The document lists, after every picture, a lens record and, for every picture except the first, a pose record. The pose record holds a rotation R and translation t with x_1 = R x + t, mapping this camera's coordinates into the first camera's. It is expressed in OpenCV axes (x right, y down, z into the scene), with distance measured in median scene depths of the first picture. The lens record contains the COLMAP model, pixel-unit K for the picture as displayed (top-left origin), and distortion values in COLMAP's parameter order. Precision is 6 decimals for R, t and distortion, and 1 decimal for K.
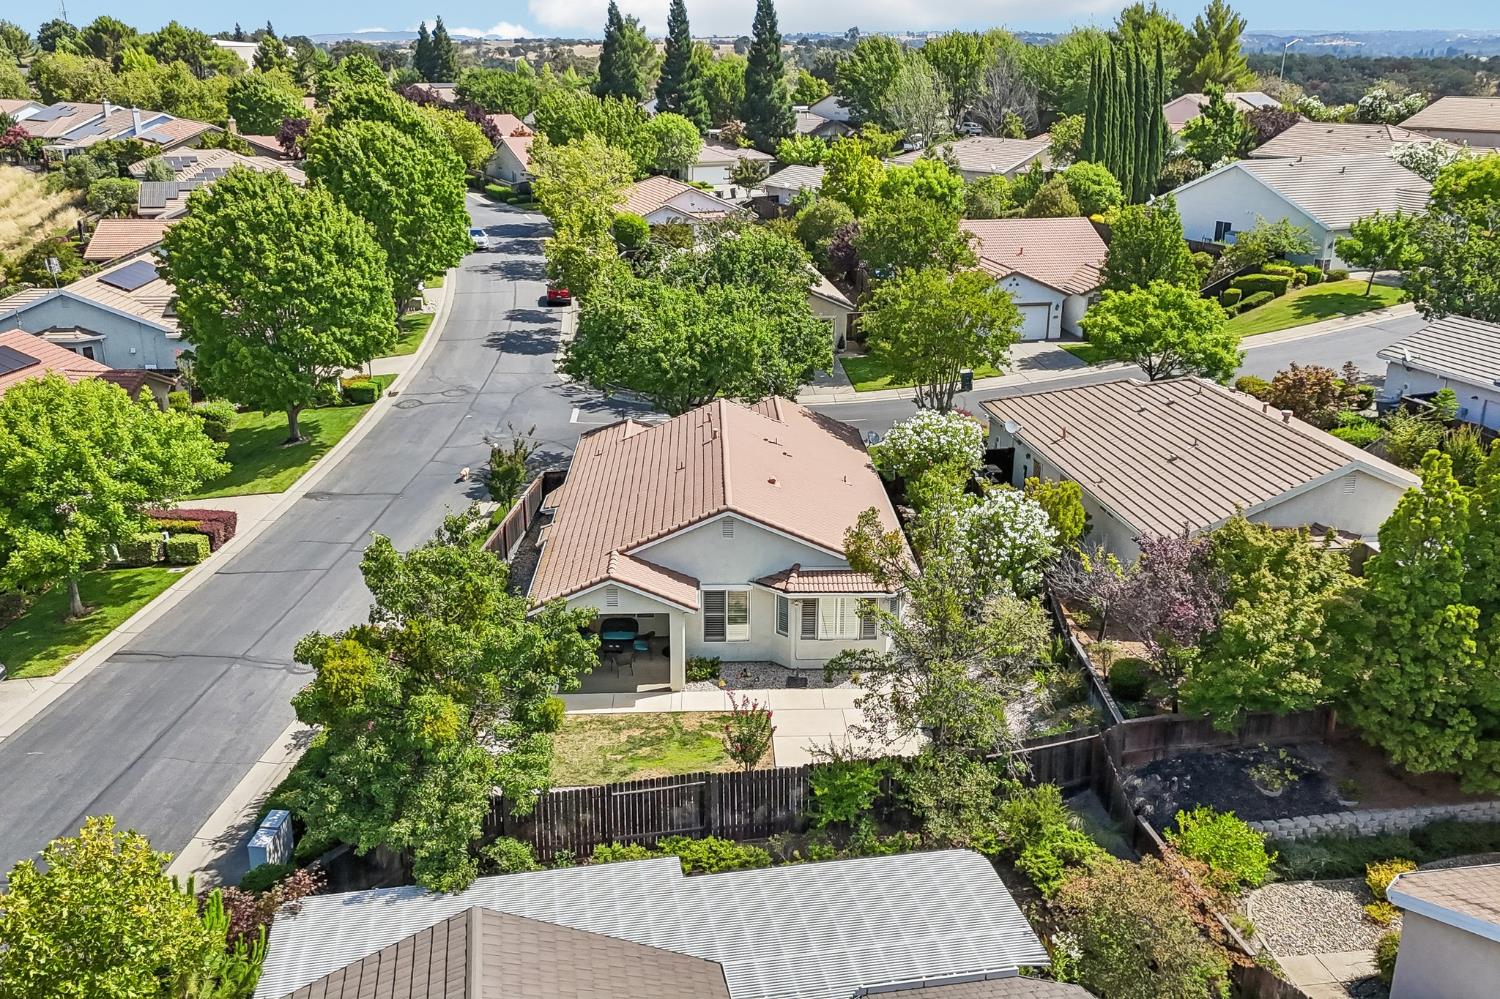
lens RADIAL K [[1302.6, 0, 750.0], [0, 1302.6, 499.5], [0, 0, 1]] dist [0.077240, -0.087296]
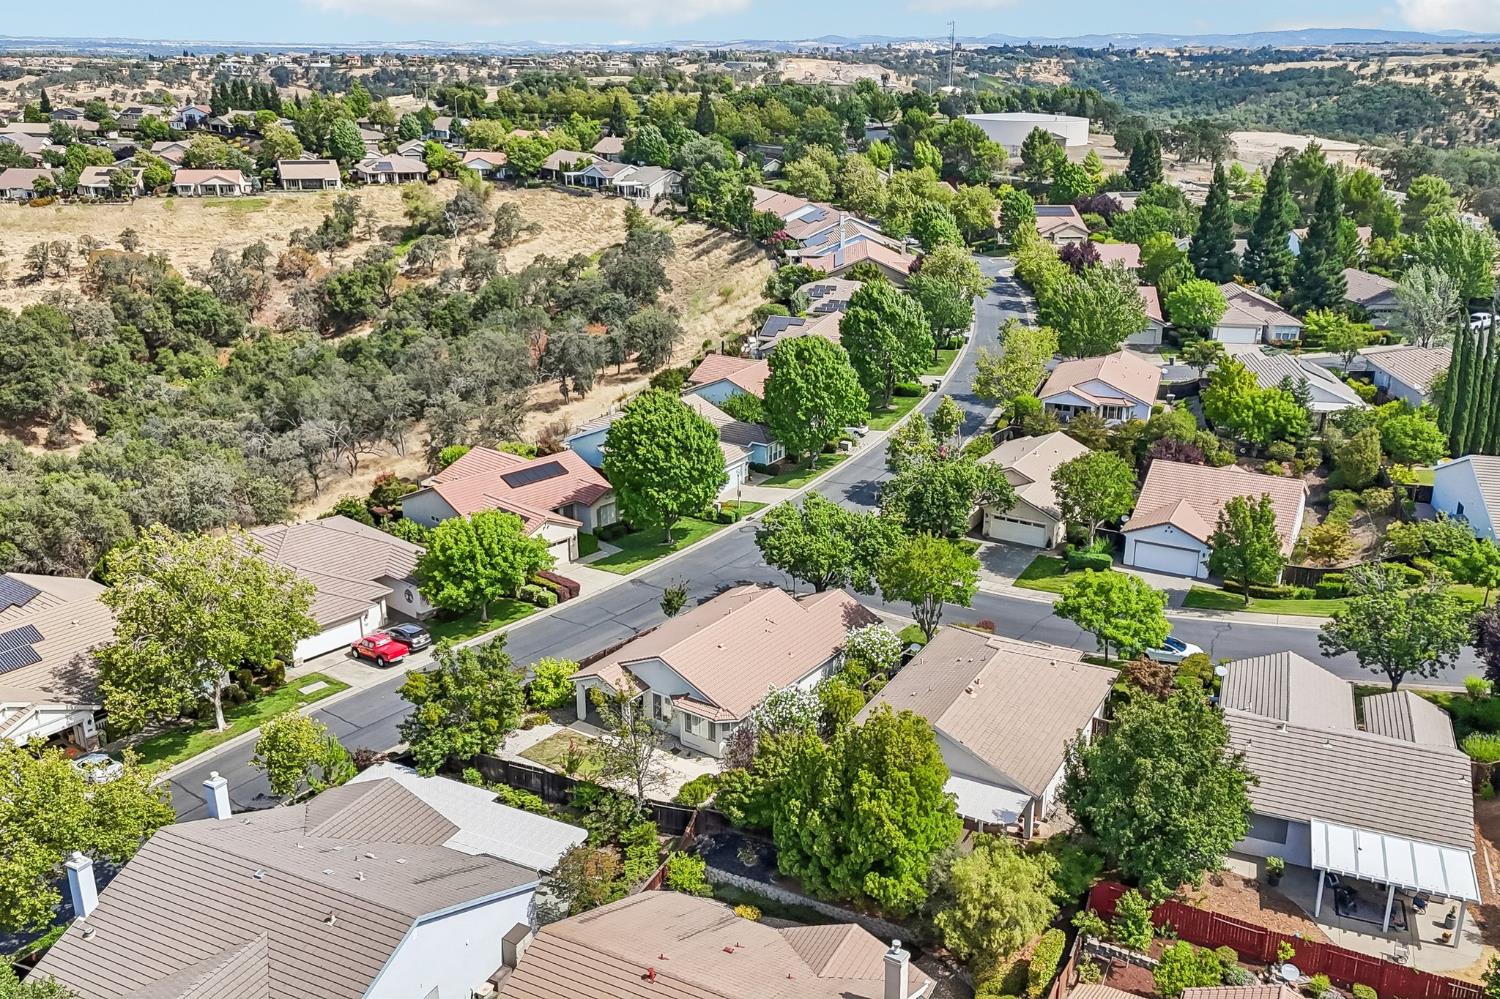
lens RADIAL K [[1302.6, 0, 750.0], [0, 1302.6, 499.5], [0, 0, 1]] dist [0.077240, -0.087296]
pose [[0.802075, 0.196941, -0.563817, 0.785227], [-0.198341, 0.978321, 0.059571, -0.251392], [0.563326, 0.064047, 0.823749, -0.398122]]
